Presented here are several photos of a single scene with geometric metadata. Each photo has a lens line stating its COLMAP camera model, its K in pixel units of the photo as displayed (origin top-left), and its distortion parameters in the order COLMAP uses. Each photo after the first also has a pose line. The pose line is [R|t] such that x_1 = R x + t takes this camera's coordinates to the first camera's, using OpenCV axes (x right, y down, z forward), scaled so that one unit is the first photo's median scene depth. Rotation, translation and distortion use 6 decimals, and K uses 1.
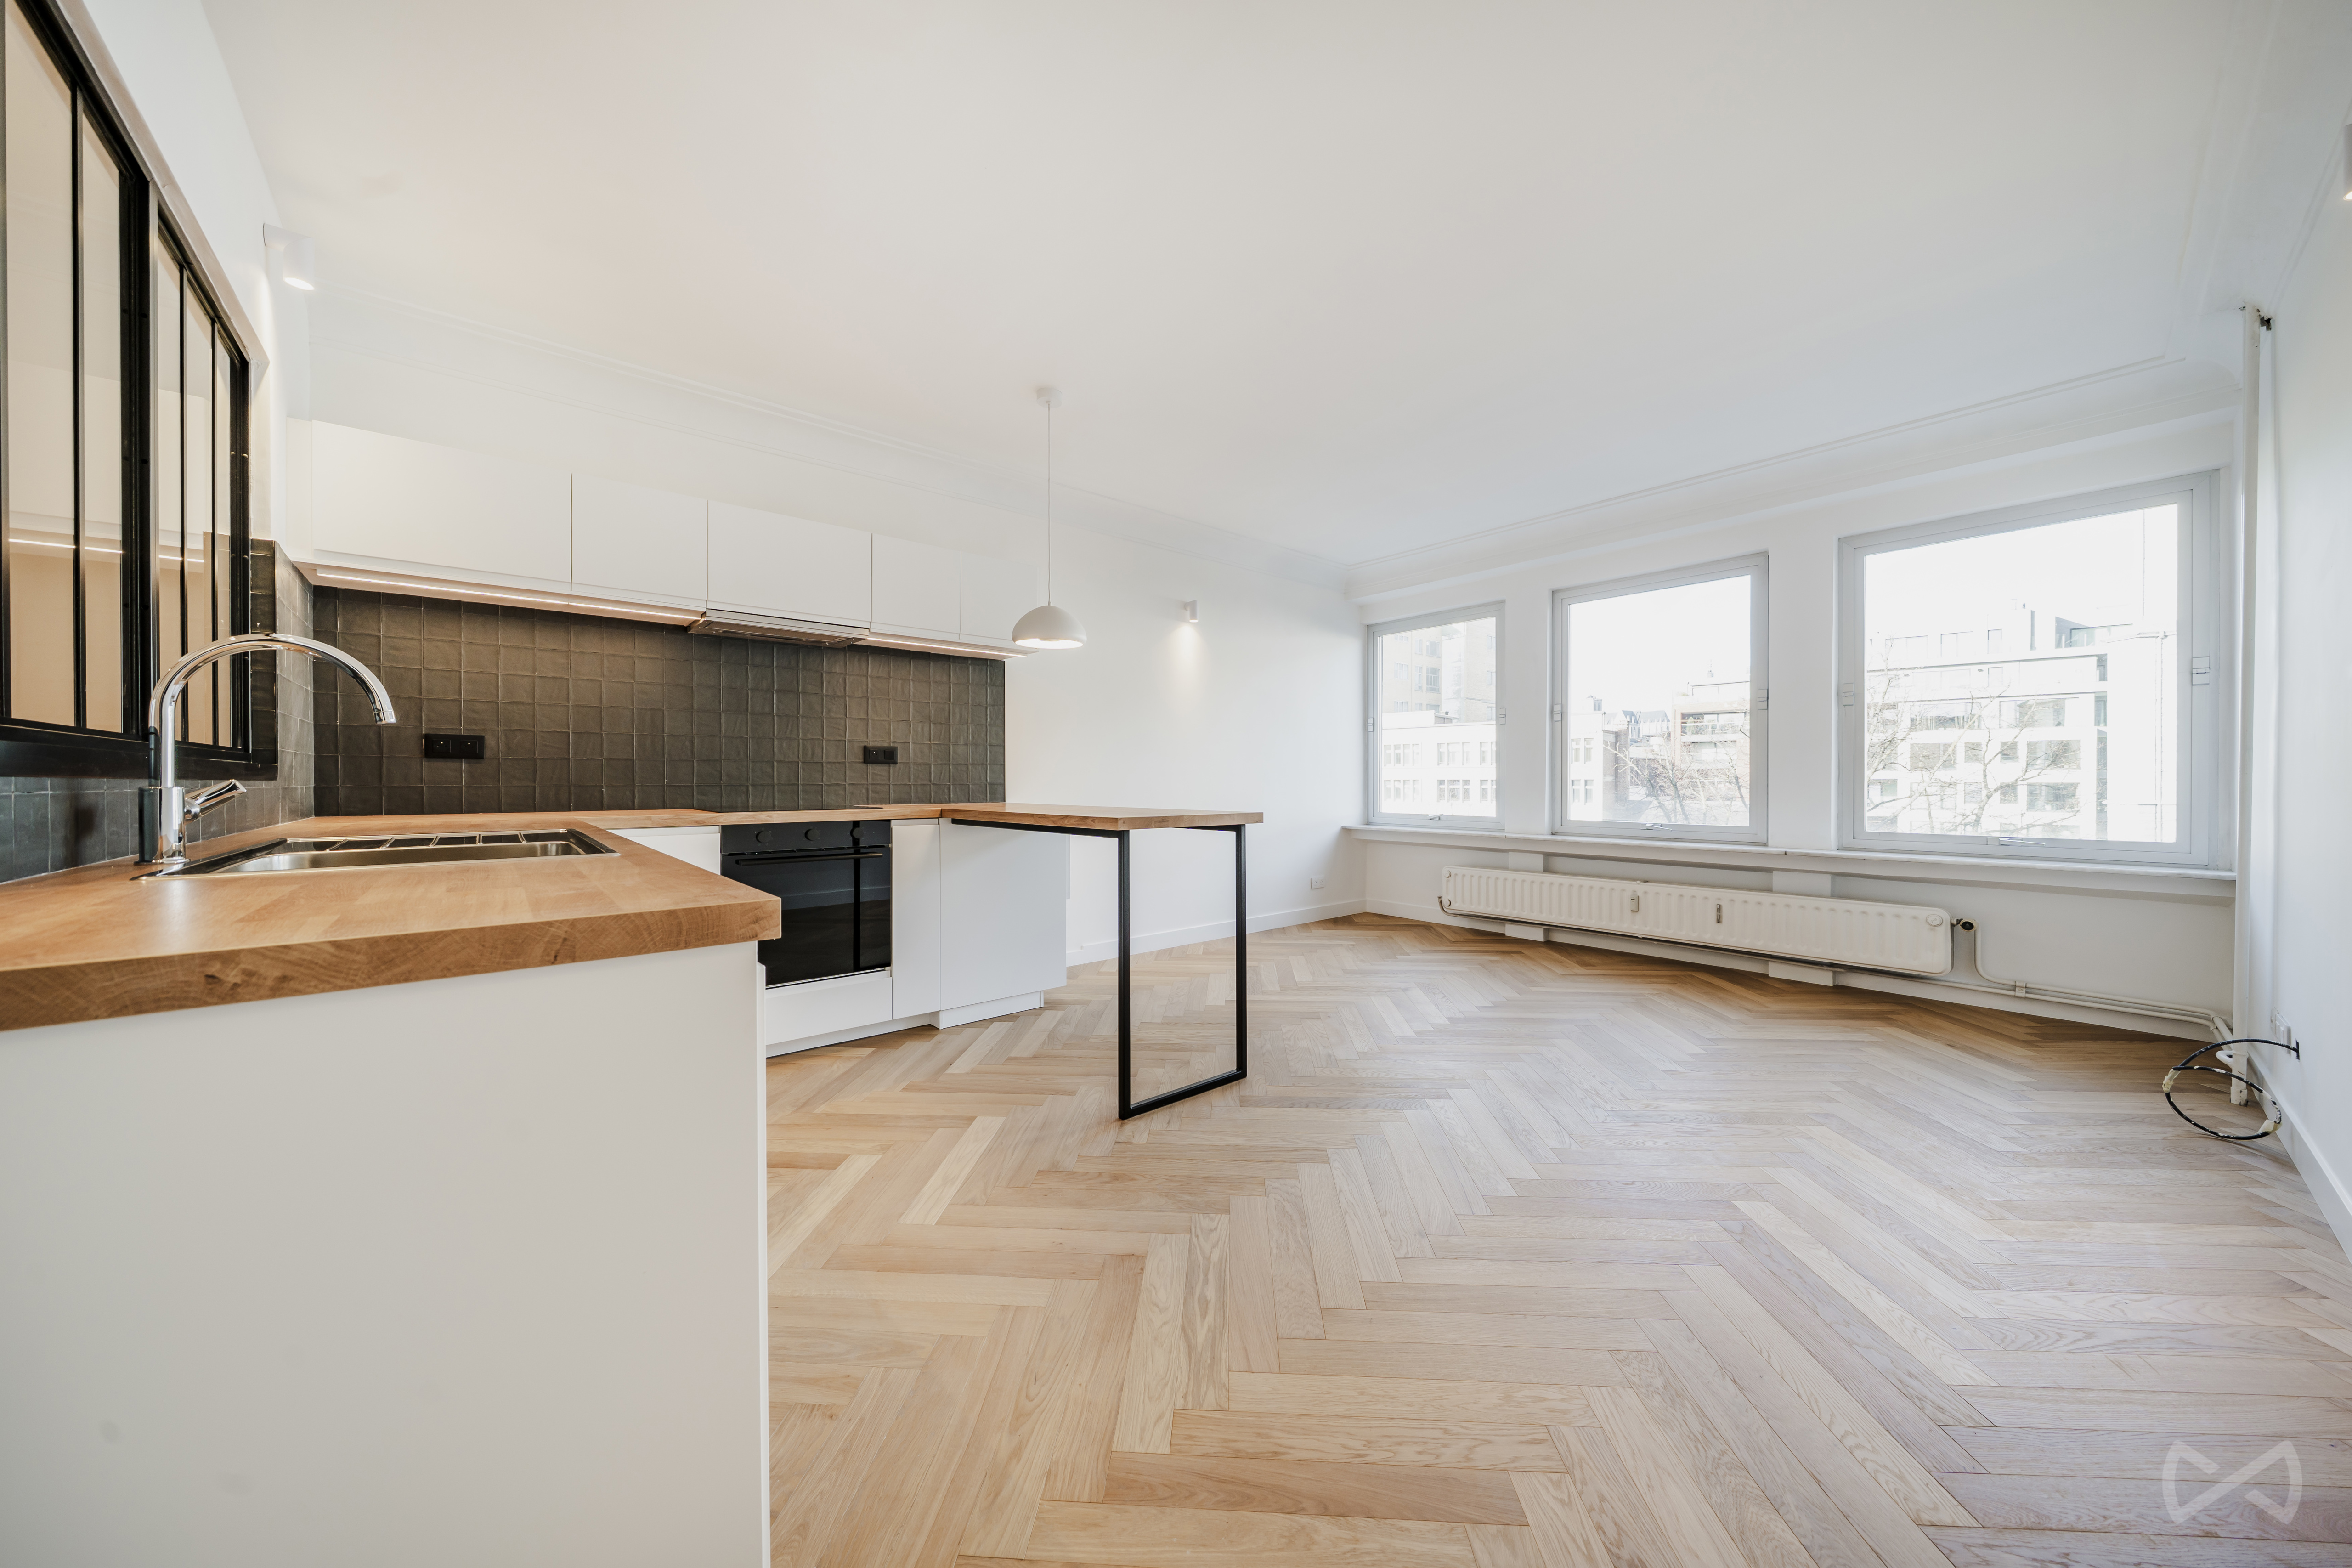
lens RADIAL K [[798.4, 0, 1185.2], [0, 798.4, 786.3], [0, 0, 1]] dist [-0.004897, -0.000142]
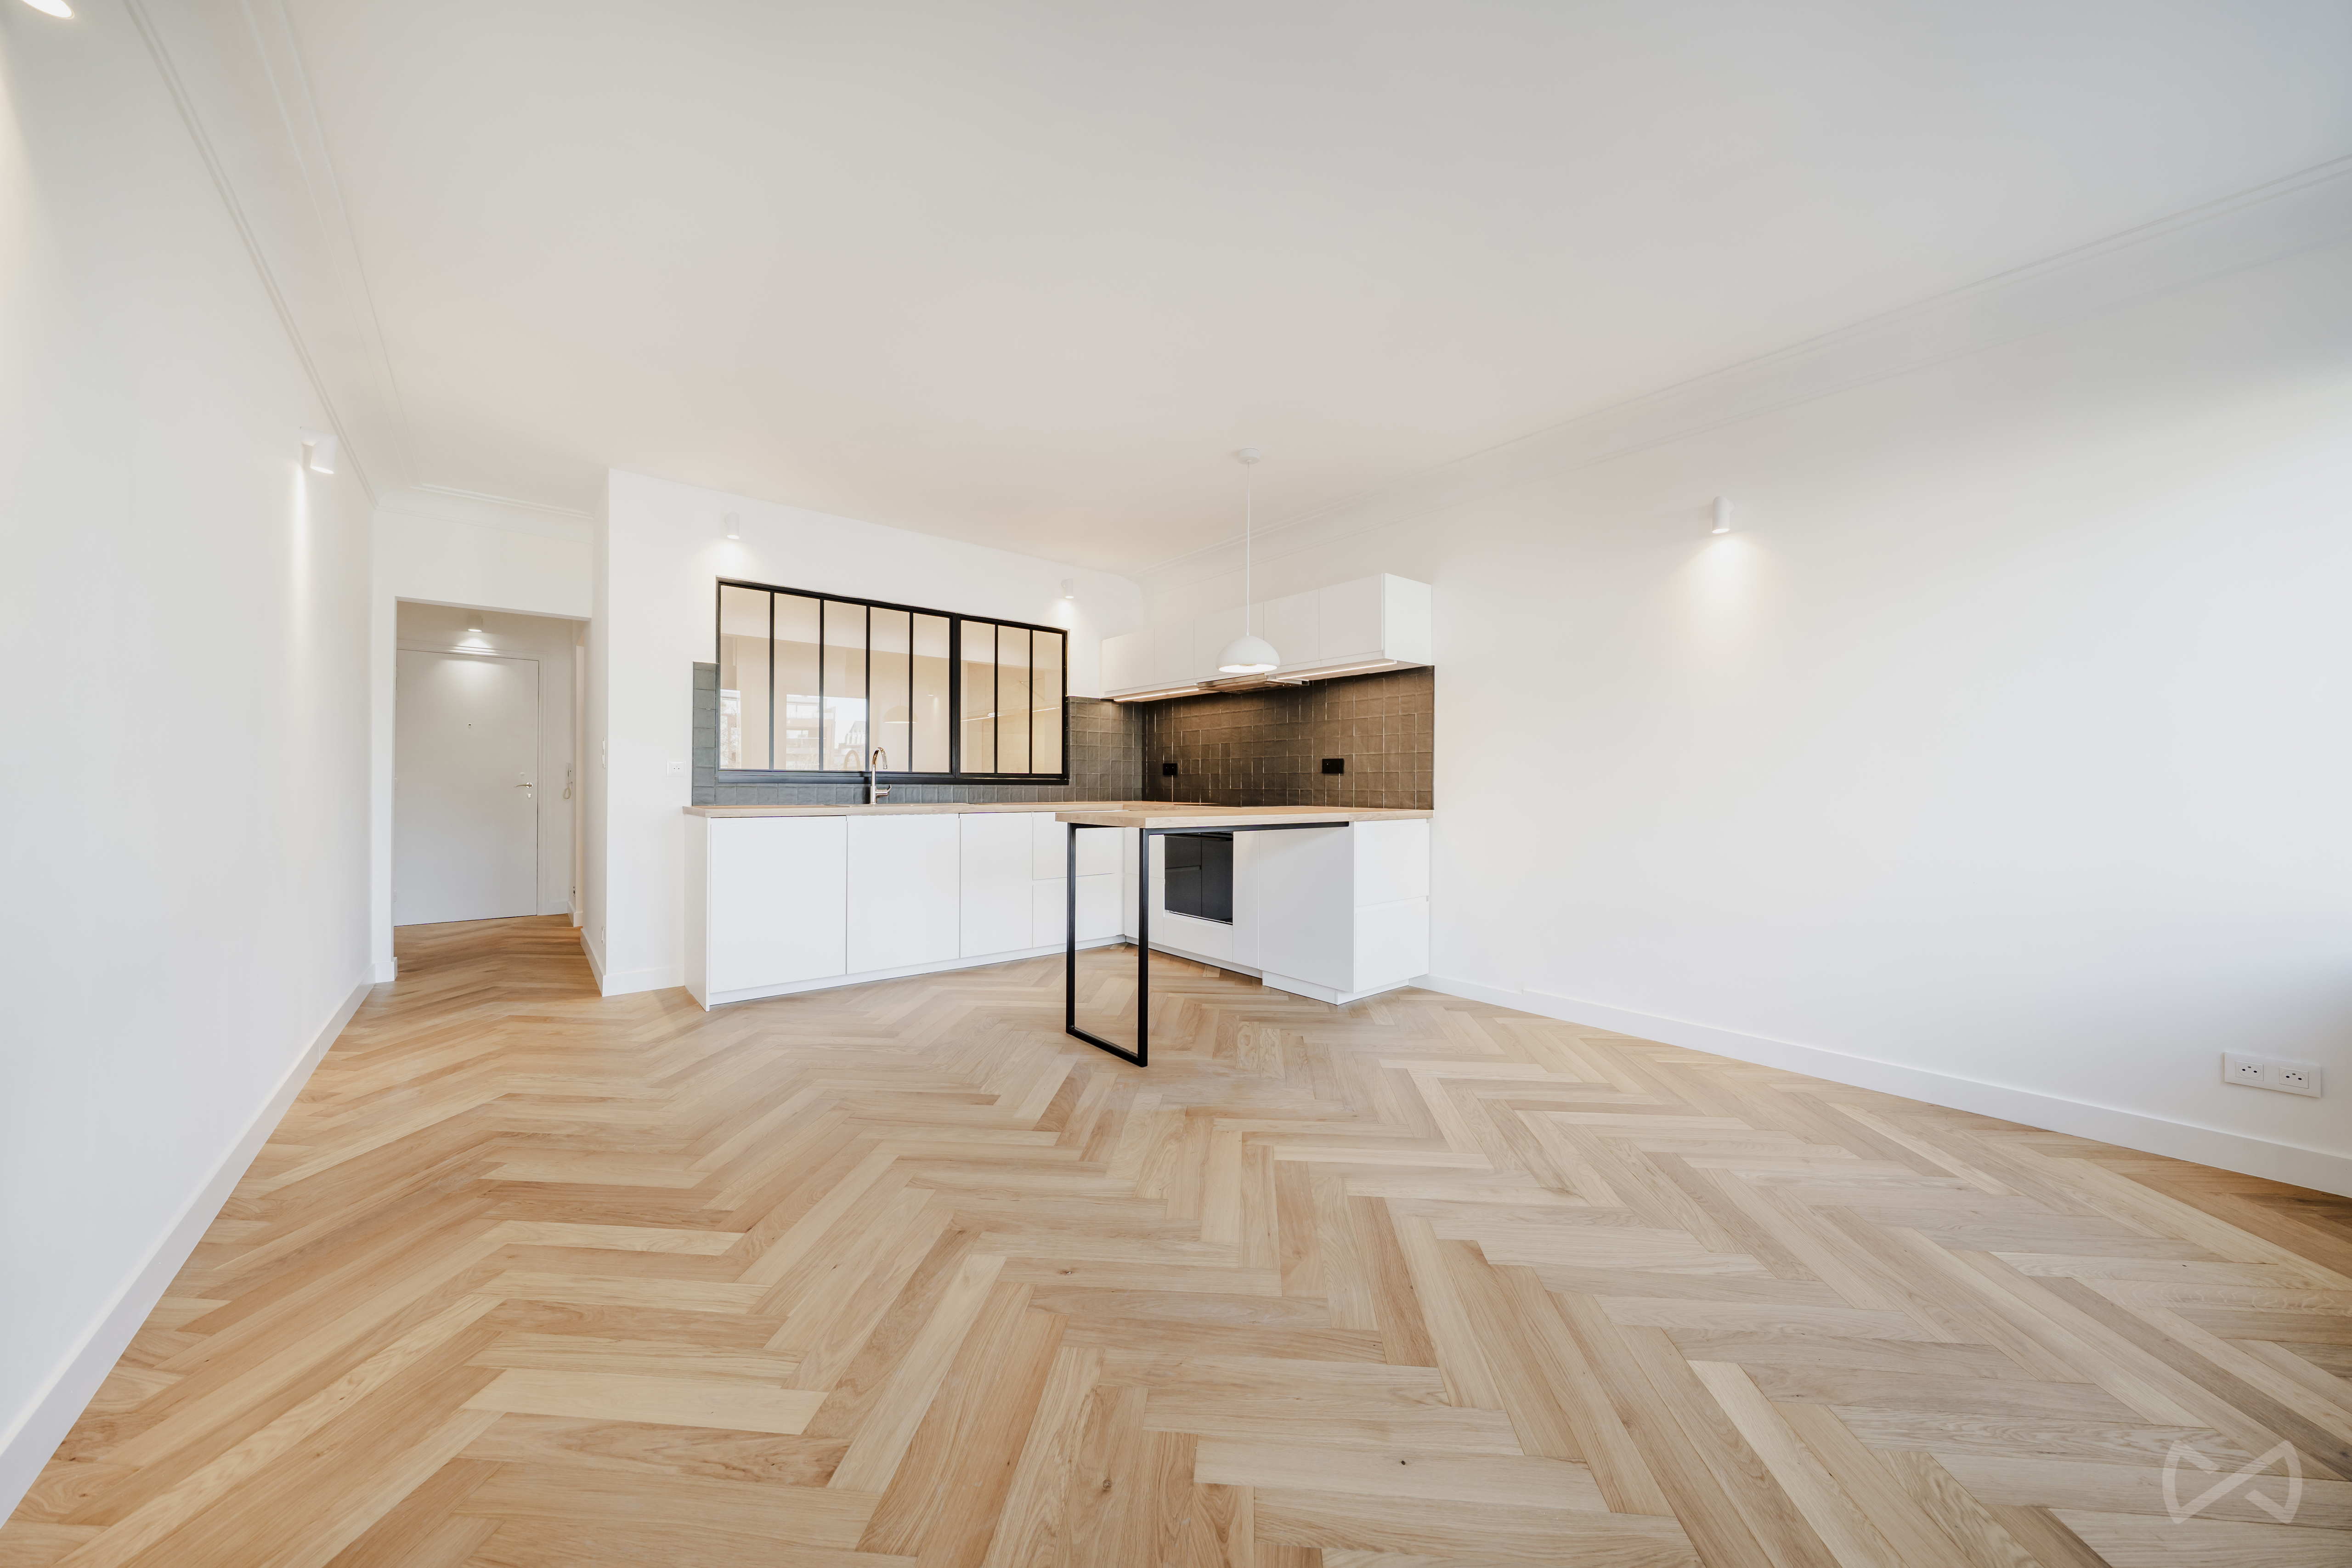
lens RADIAL K [[798.4, 0, 1180.0], [0, 798.4, 786.9], [0, 0, 1]] dist [-0.004897, -0.000142]
pose [[-0.023299, 0.001504, -0.999727, 1.030930], [-0.012599, 0.999919, 0.001798, -0.008356], [0.999649, 0.012638, -0.023278, 0.973141]]
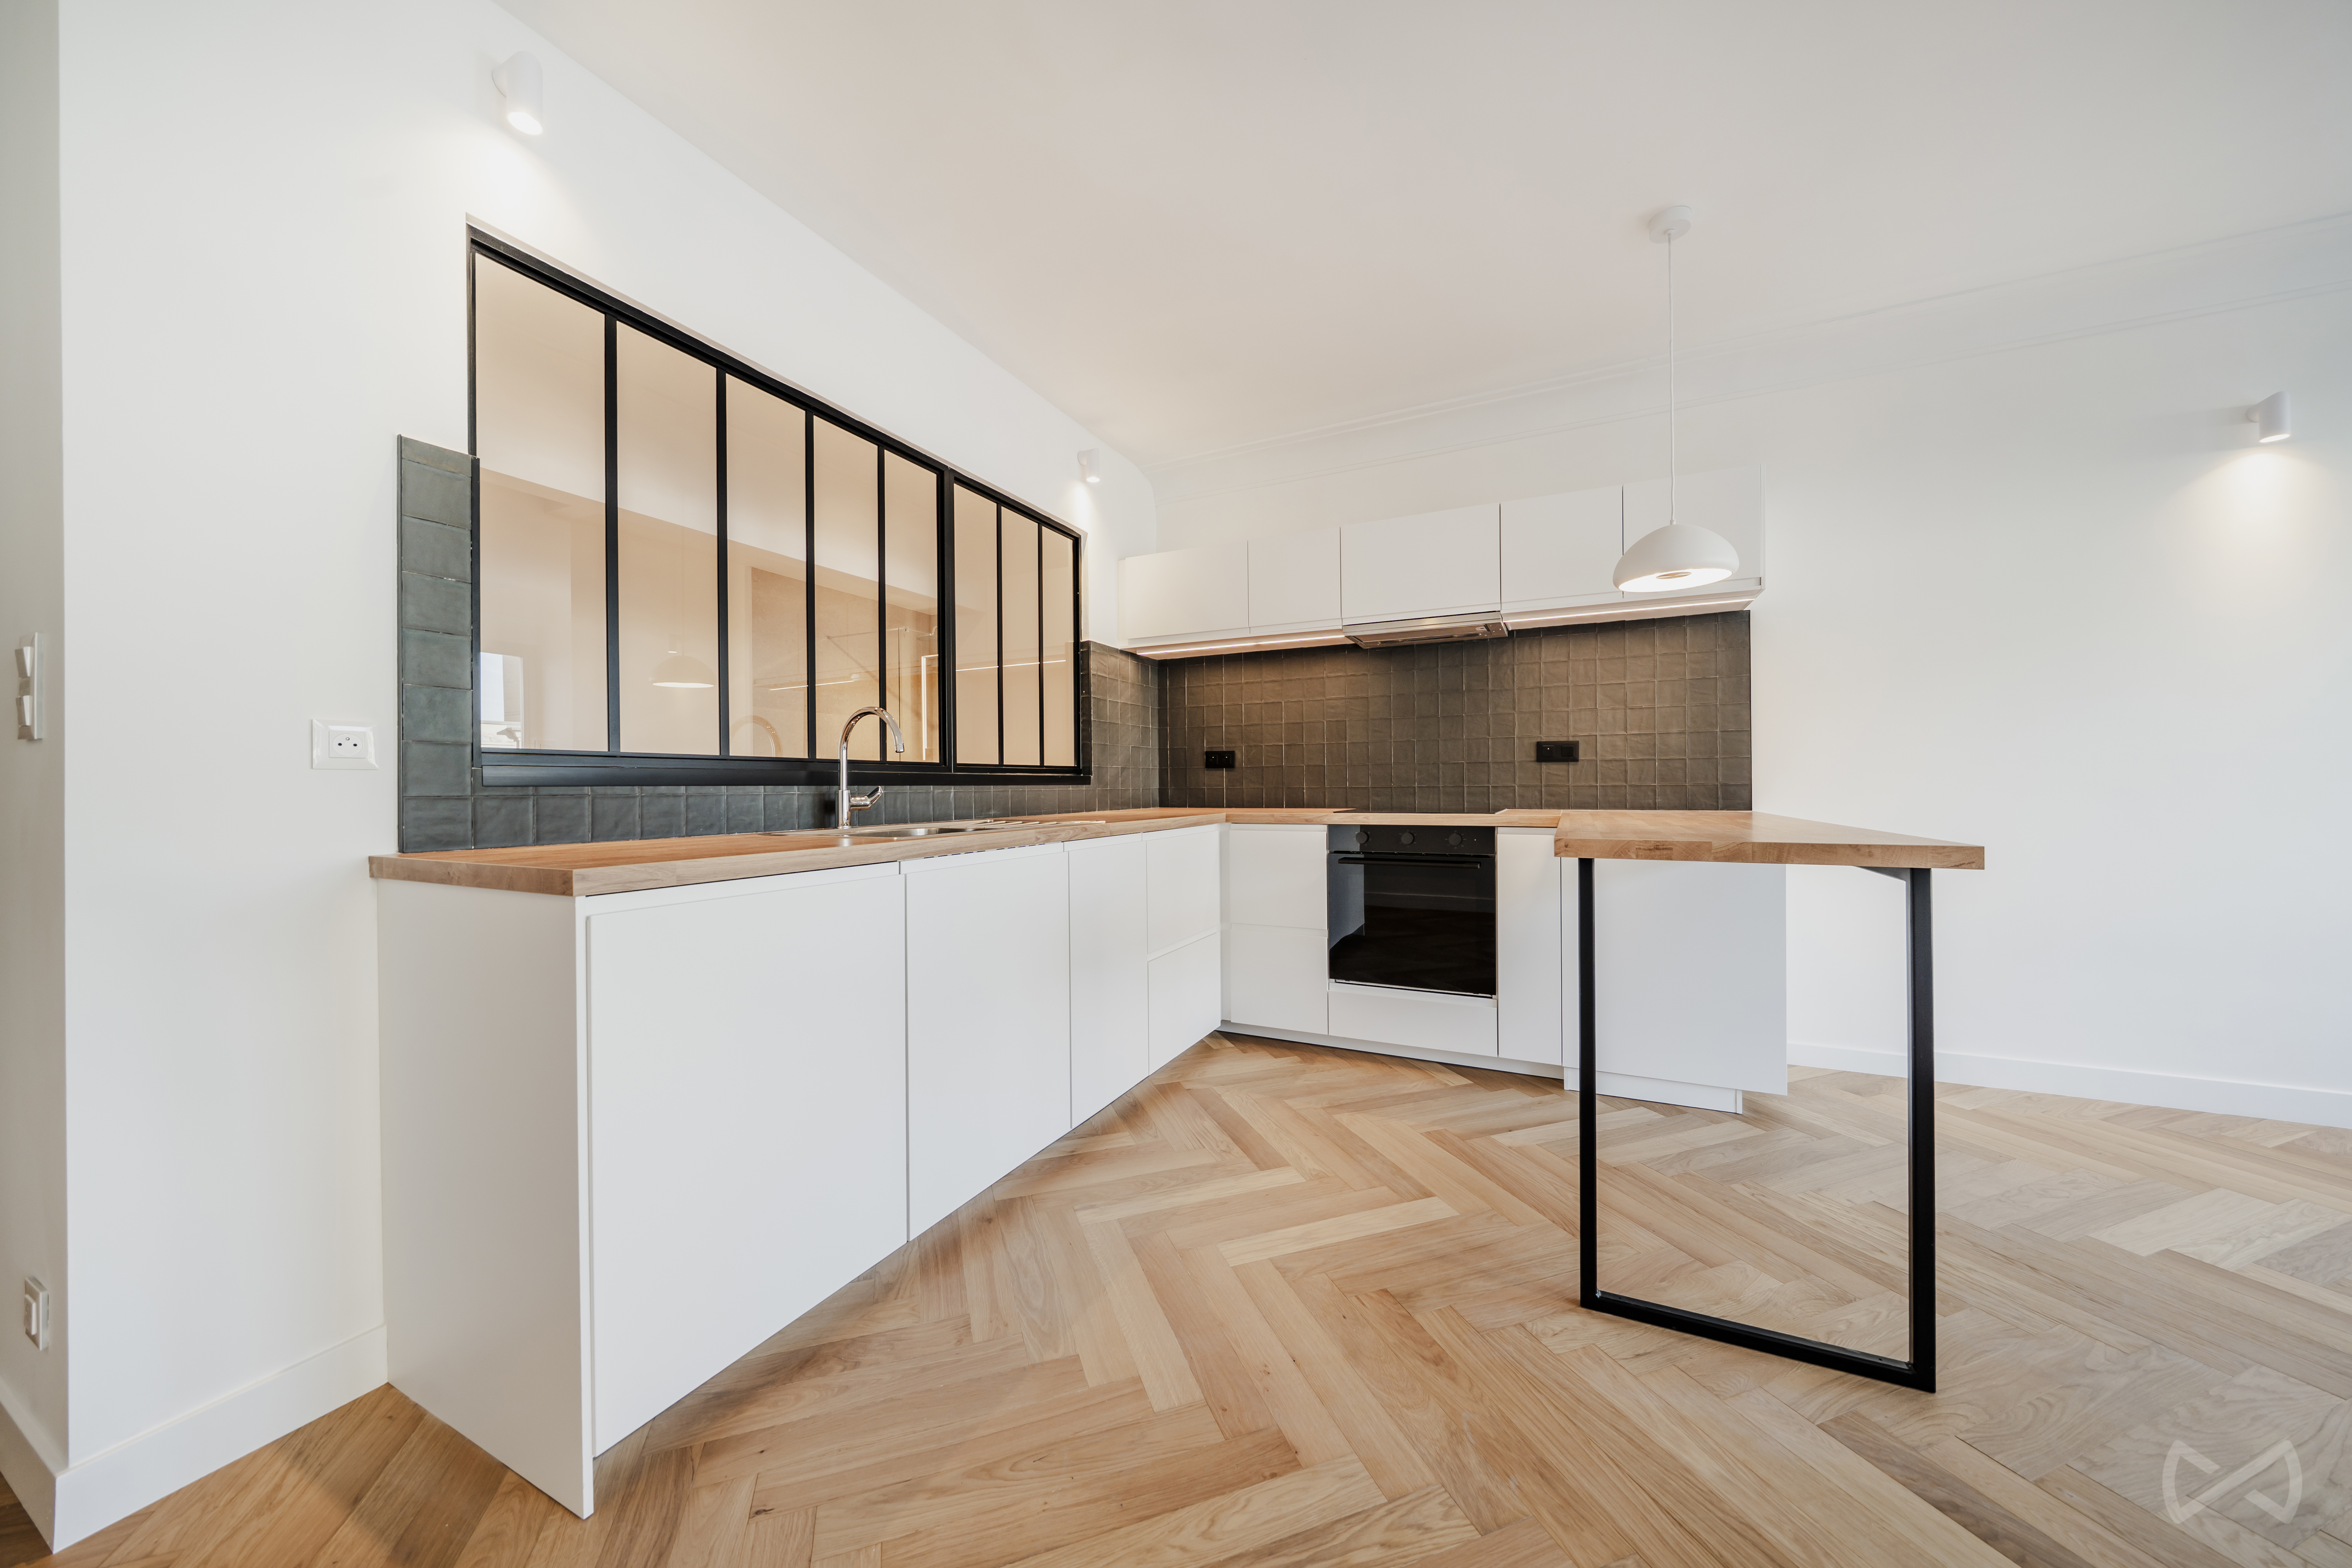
lens RADIAL K [[798.4, 0, 1180.4], [0, 798.4, 788.2], [0, 0, 1]] dist [-0.004897, -0.000142]
pose [[0.389013, 0.000989, -0.921232, 0.308196], [0.001127, 0.999998, 0.001550, -0.002171], [0.921232, -0.001641, 0.389011, 0.356452]]
